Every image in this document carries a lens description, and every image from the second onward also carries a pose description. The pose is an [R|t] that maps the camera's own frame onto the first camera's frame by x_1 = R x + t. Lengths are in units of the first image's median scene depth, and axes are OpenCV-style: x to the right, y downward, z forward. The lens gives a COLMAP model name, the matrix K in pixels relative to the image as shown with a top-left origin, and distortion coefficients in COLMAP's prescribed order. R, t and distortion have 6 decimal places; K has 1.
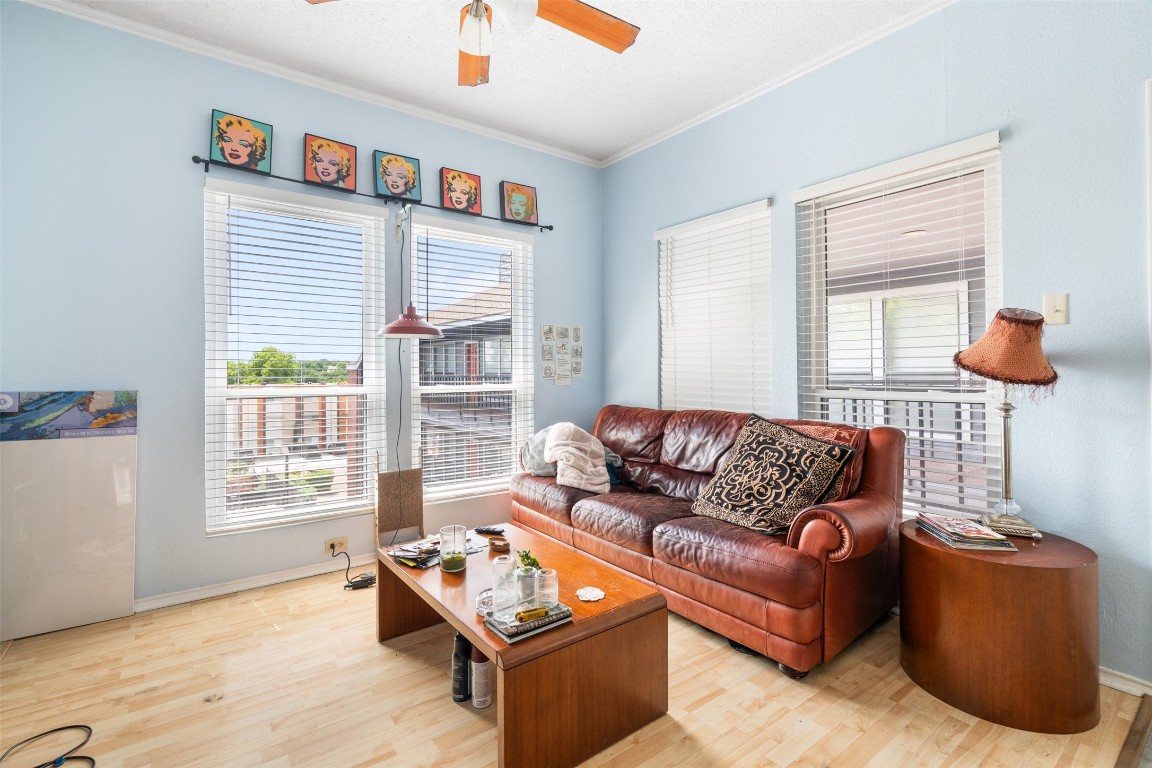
lens RADIAL K [[526.9, 0, 584.7], [0, 526.9, 366.3], [0, 0, 1]] dist [-0.009642, 0.001181]
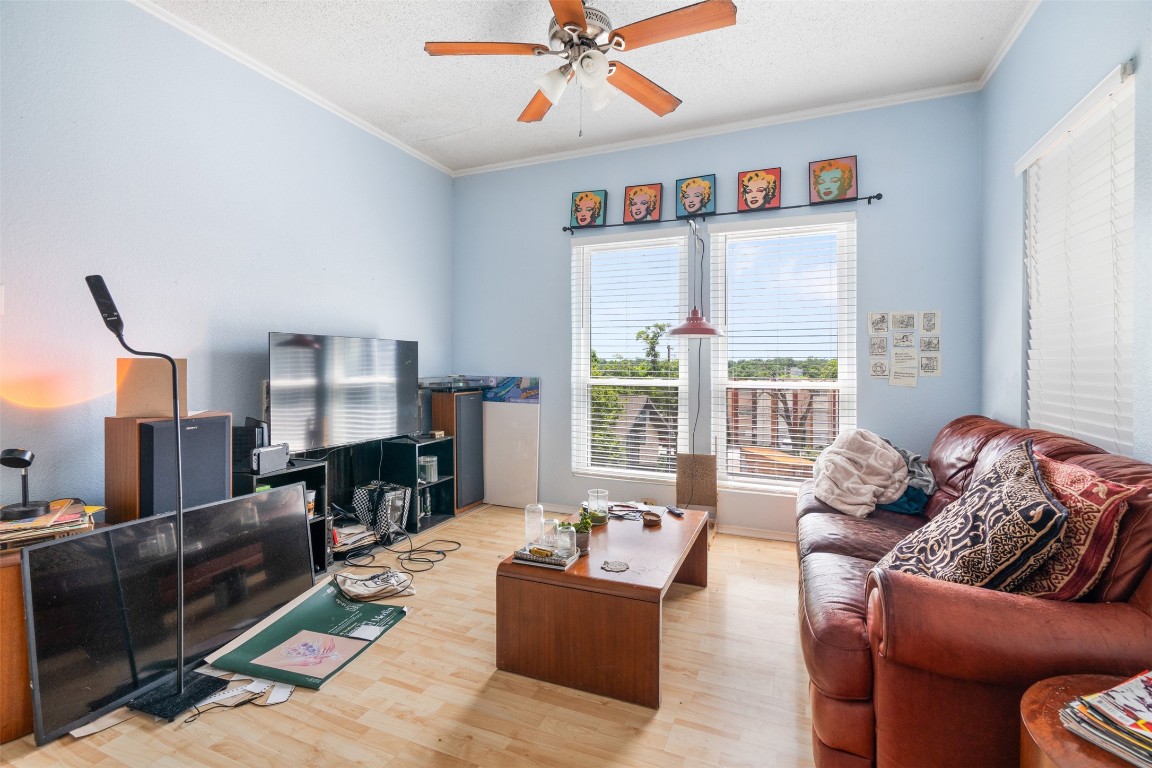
lens RADIAL K [[526.9, 0, 576.1], [0, 526.9, 374.2], [0, 0, 1]] dist [-0.009642, 0.001181]
pose [[0.497556, 0.016744, -0.867270, 0.509794], [0.000394, 0.999809, 0.019528, 0.002207], [0.867432, -0.010058, 0.497454, 0.205023]]
